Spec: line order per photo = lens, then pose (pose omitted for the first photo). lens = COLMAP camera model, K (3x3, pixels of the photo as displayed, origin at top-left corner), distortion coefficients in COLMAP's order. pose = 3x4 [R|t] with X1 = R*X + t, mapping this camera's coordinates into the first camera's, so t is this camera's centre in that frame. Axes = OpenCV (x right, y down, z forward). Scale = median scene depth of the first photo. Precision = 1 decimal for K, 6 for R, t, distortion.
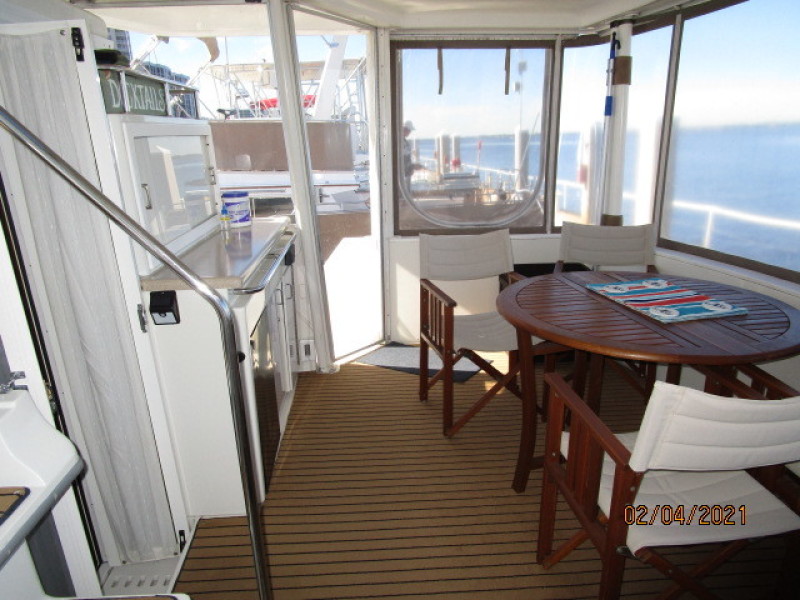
lens RADIAL K [[564.9, 0, 400.0], [0, 564.9, 300.0], [0, 0, 1]] dist [-0.031414, 0.006528]
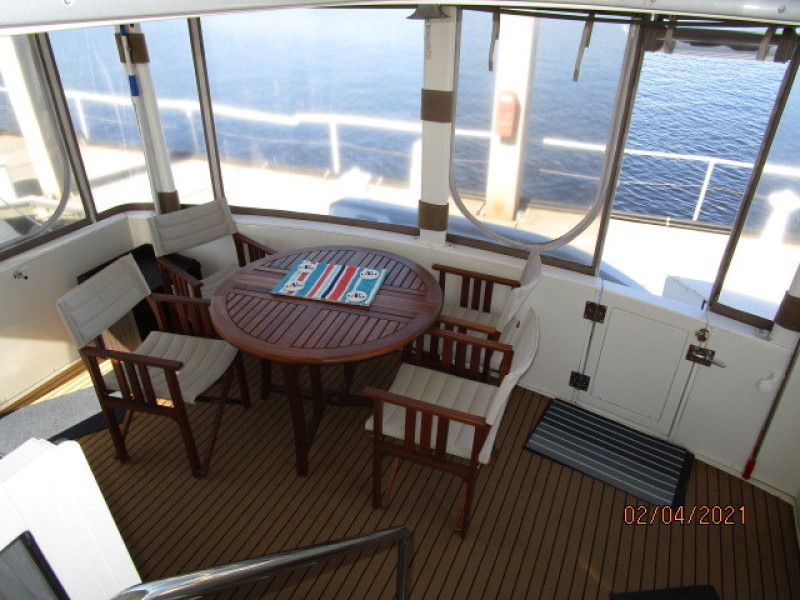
lens RADIAL K [[564.9, 0, 400.0], [0, 564.9, 300.0], [0, 0, 1]] dist [-0.031414, 0.006528]
pose [[0.474613, -0.430884, 0.767517, -0.408796], [0.244691, 0.902203, 0.355186, -0.336361], [-0.845499, 0.019229, 0.533630, 0.164729]]
